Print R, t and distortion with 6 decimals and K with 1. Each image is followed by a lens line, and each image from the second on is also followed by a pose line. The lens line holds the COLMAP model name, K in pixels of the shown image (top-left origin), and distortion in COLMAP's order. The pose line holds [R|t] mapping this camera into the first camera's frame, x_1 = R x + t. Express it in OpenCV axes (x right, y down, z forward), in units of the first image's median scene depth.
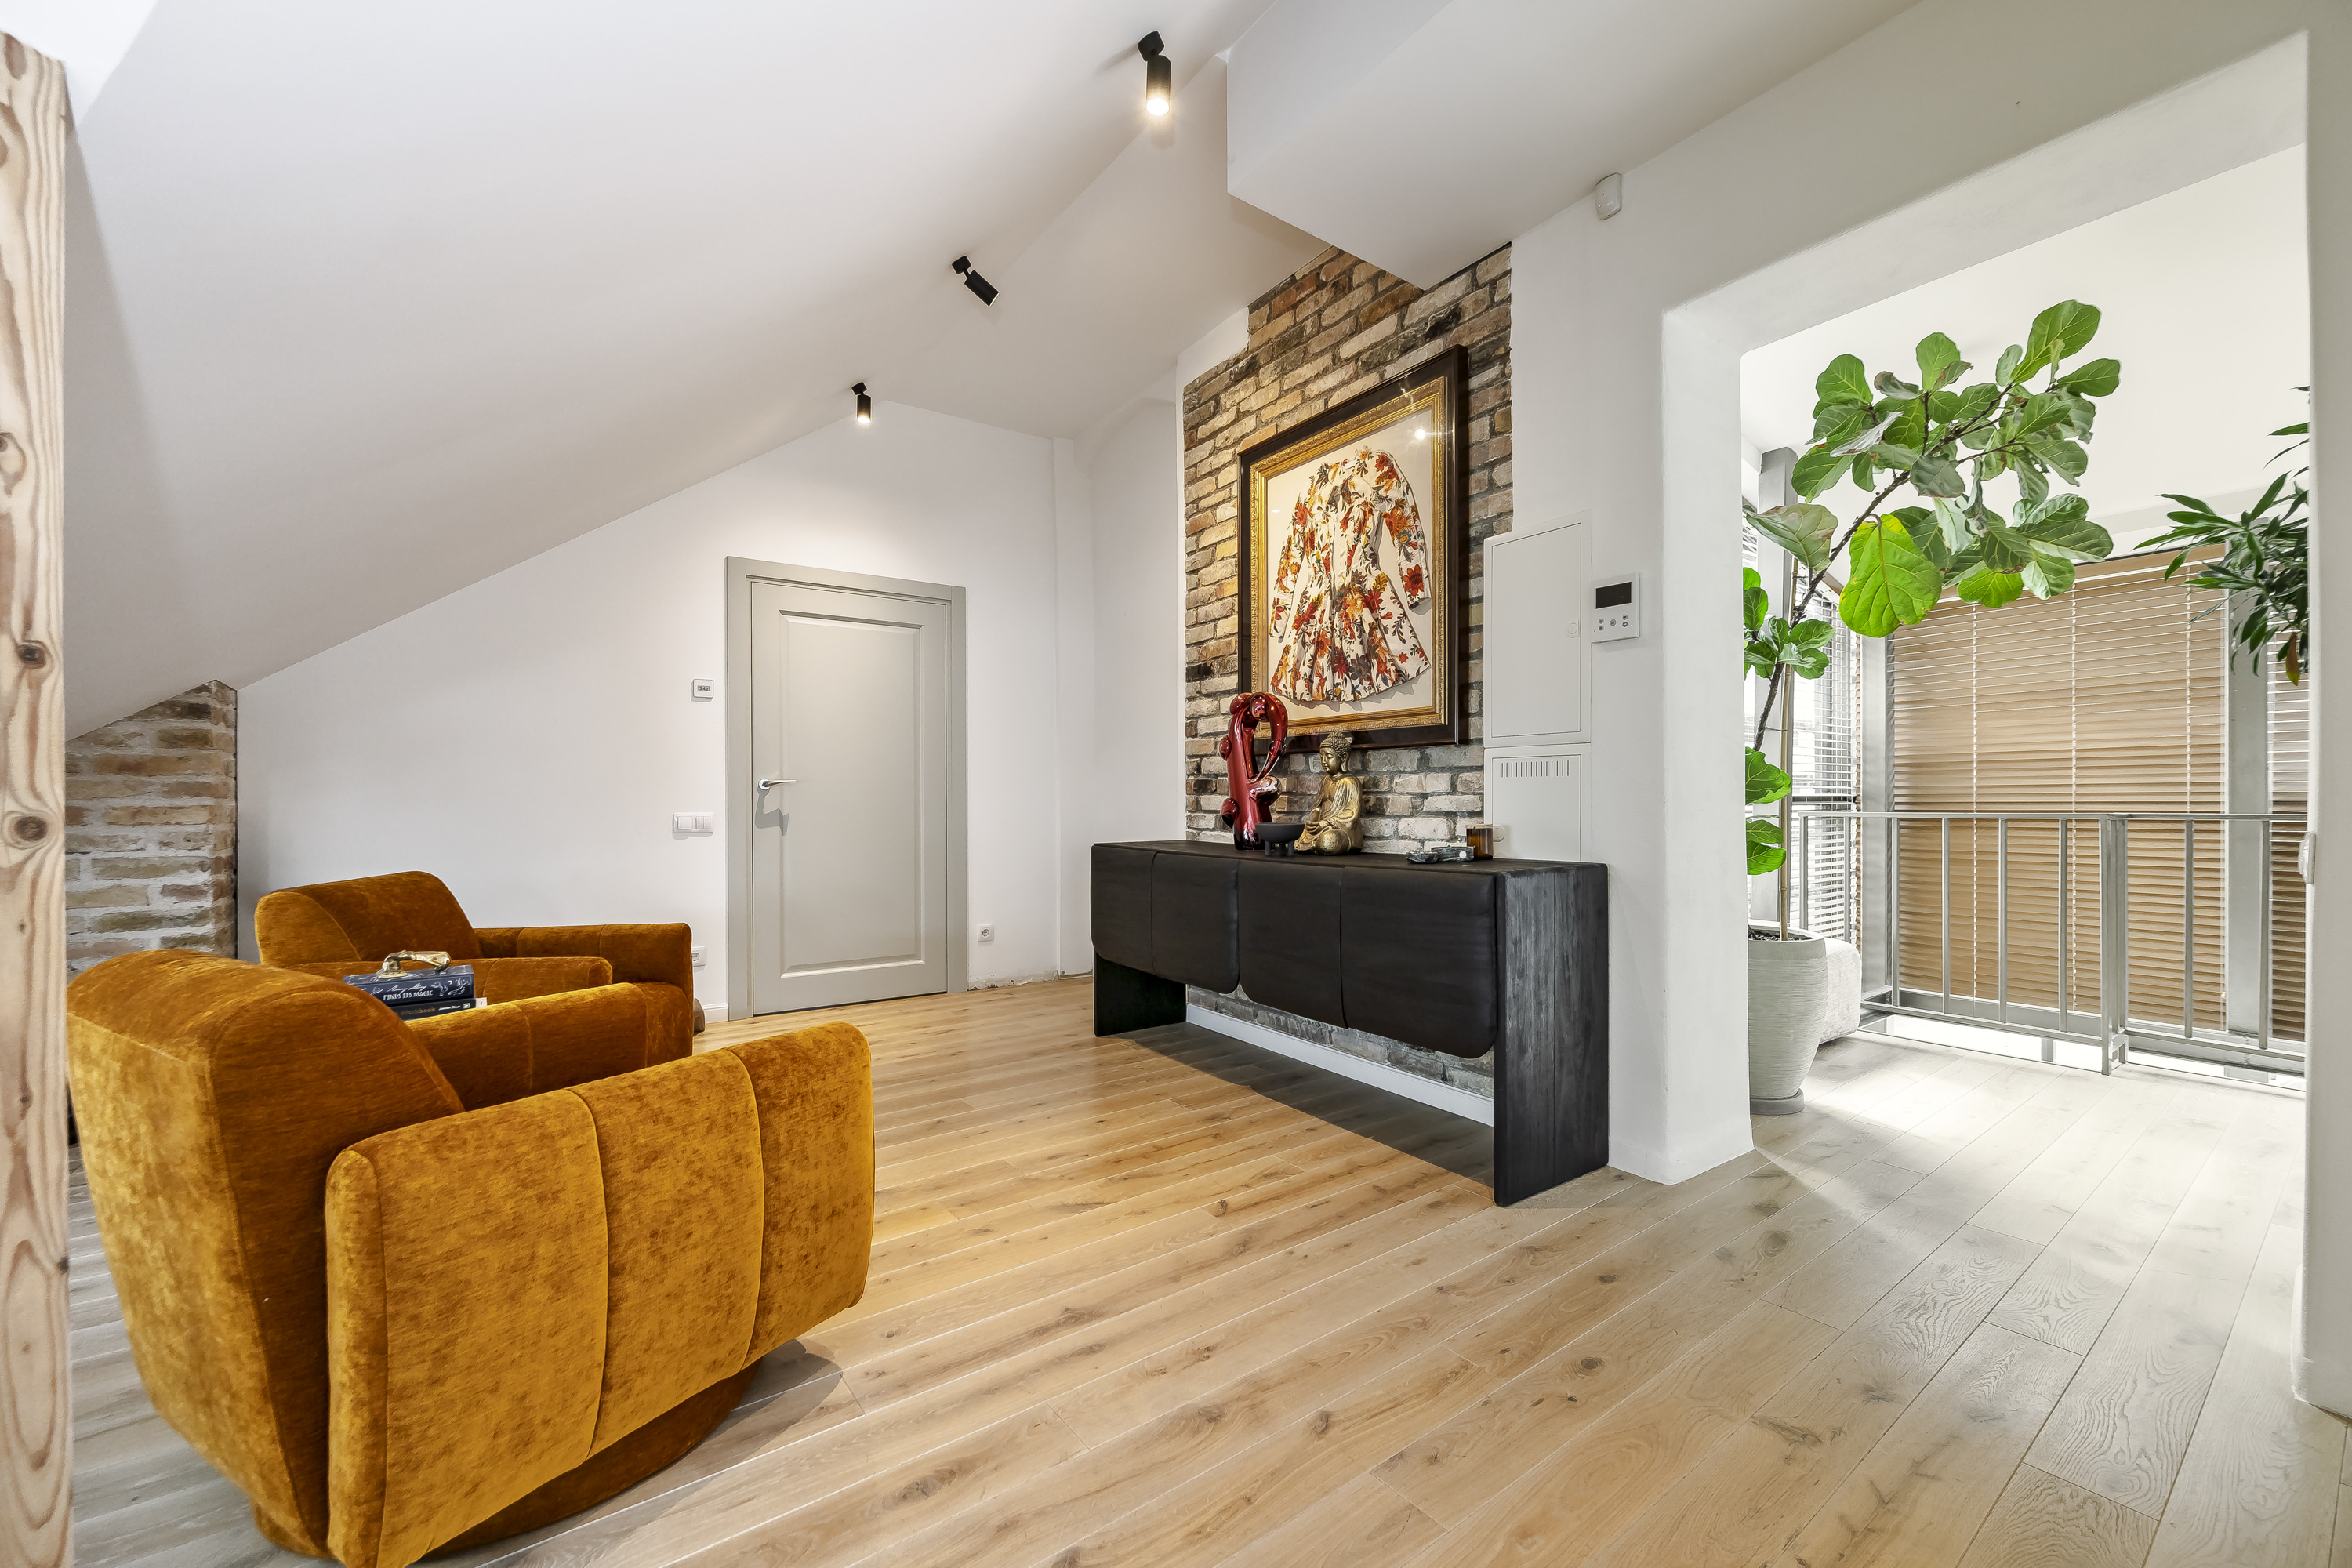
lens RADIAL K [[954.0, 0, 1167.6], [0, 954.0, 780.1], [0, 0, 1]] dist [0.000959, -0.000856]
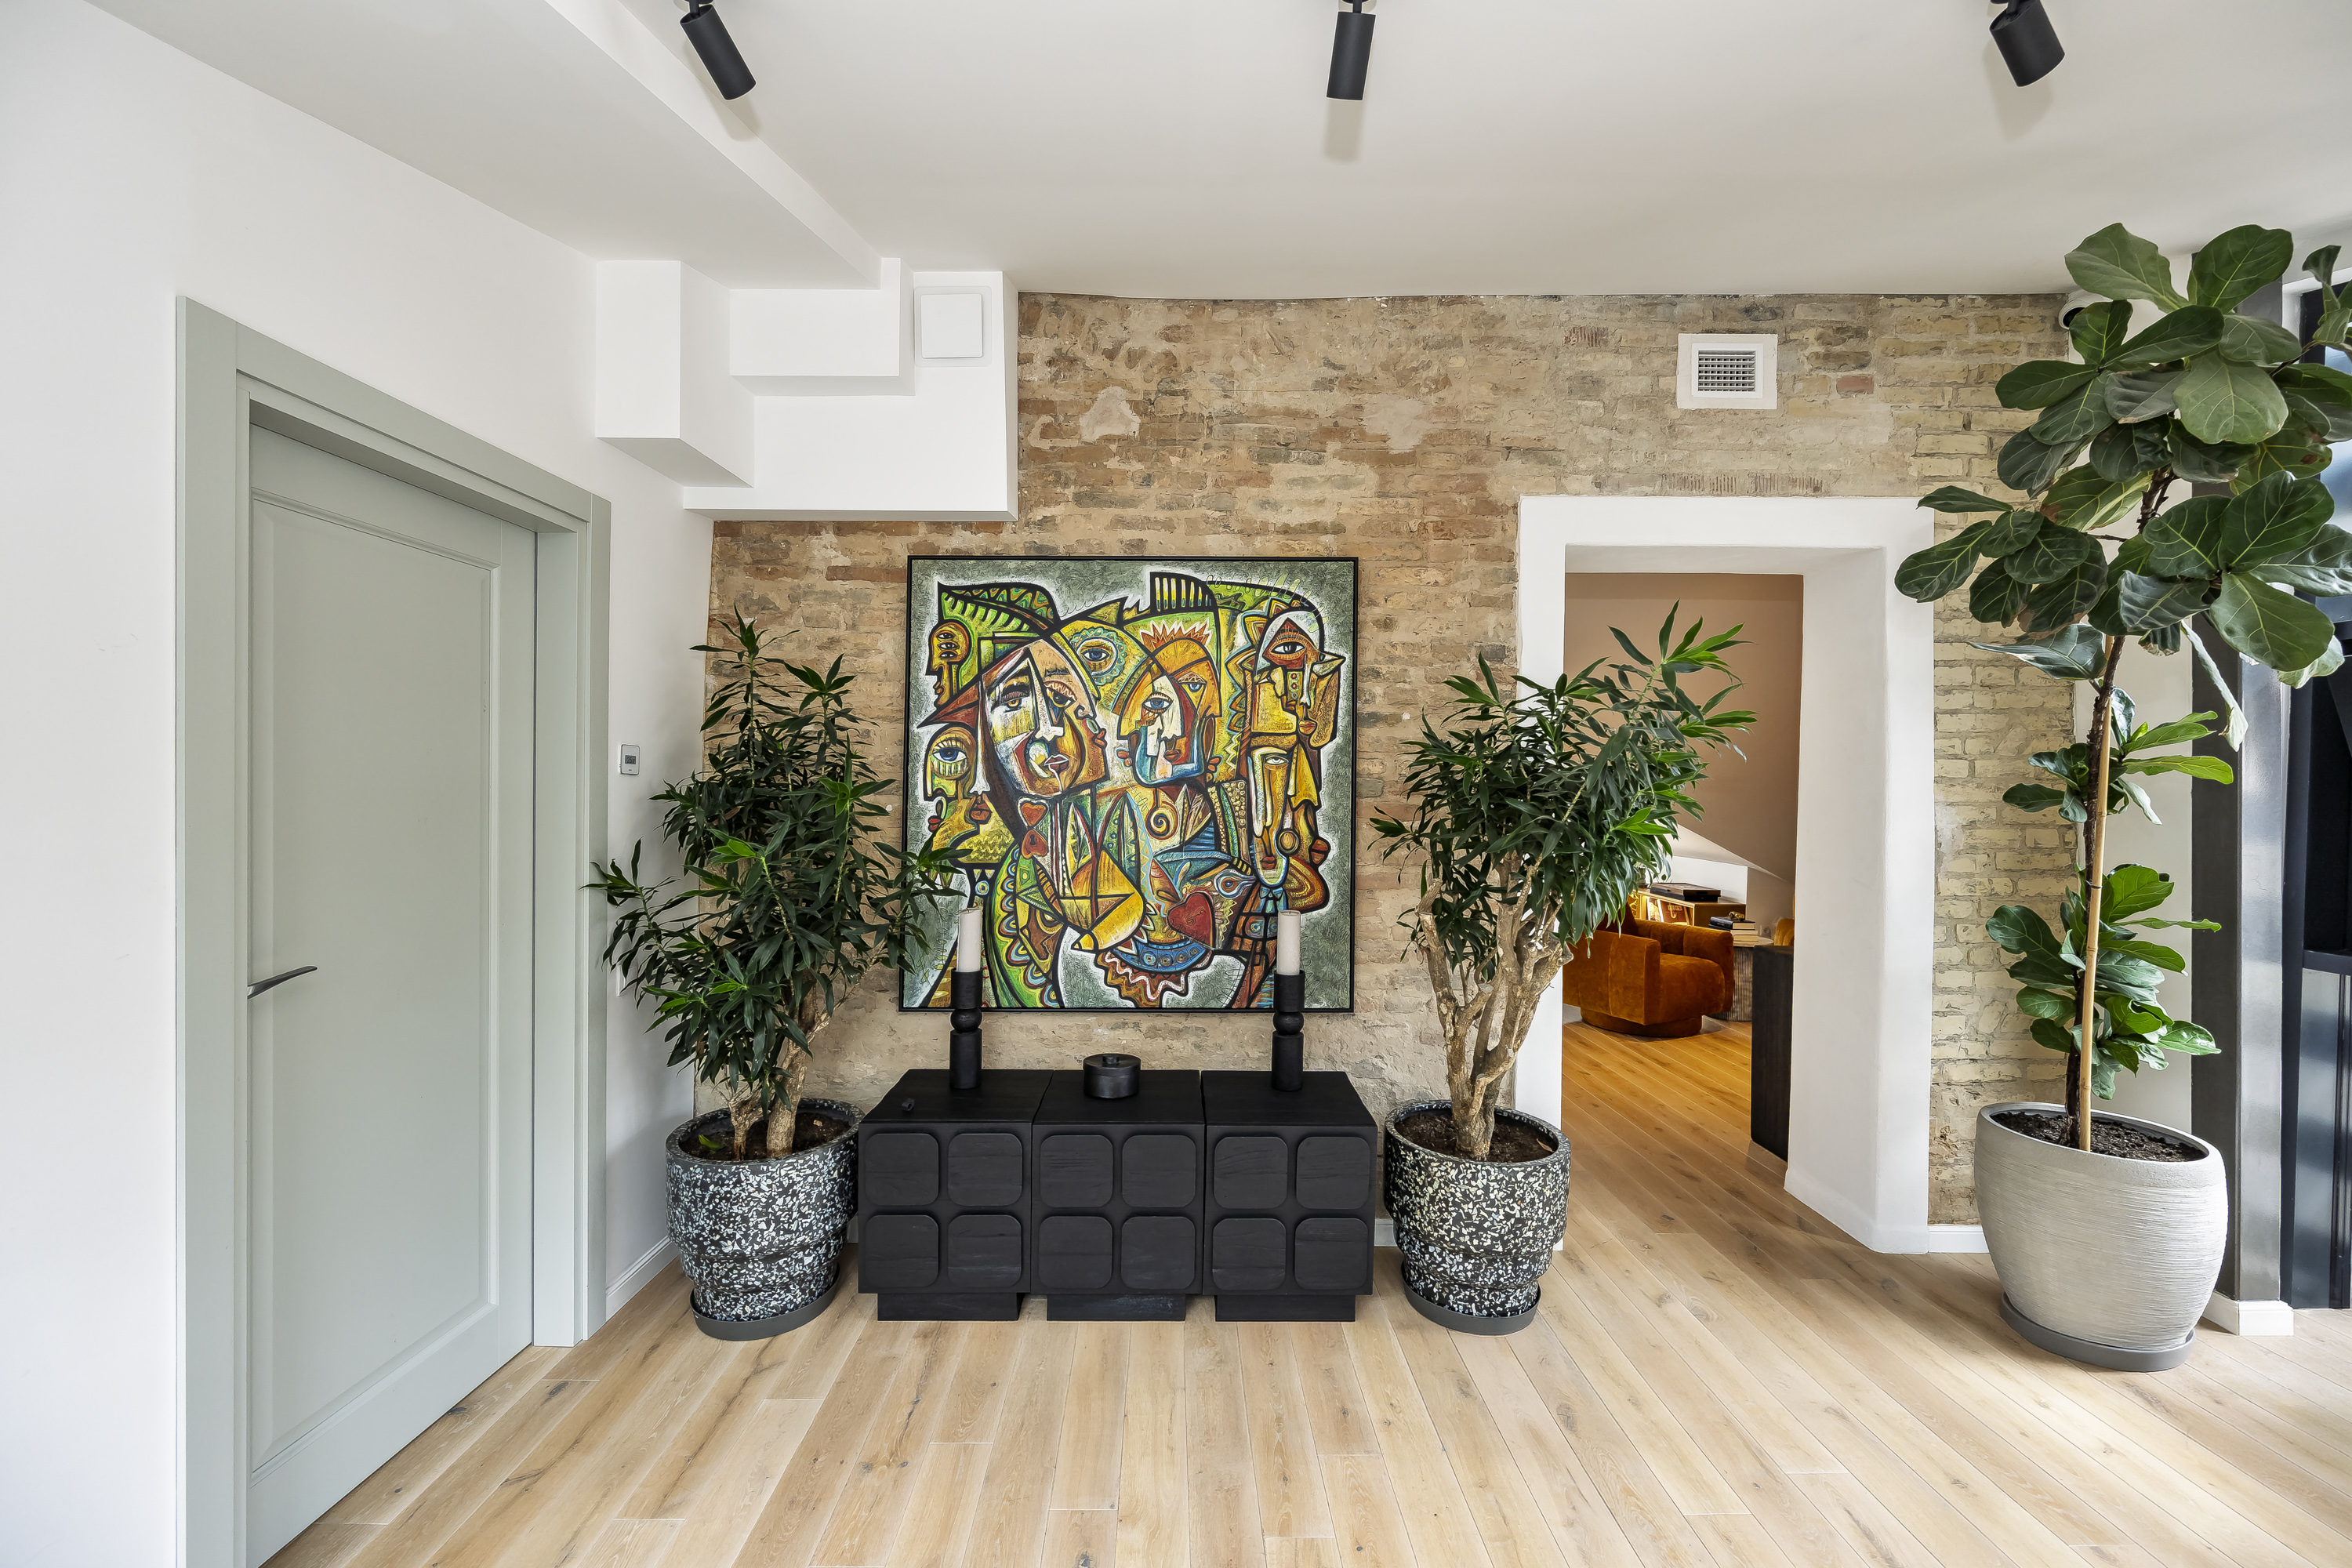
lens RADIAL K [[954.0, 0, 1176.5], [0, 954.0, 786.4], [0, 0, 1]] dist [0.000959, -0.000856]
pose [[-0.556873, 0.025949, -0.830192, 3.115049], [0.014260, 0.999663, 0.021681, -0.348765], [0.830475, 0.000236, -0.557056, 1.414070]]
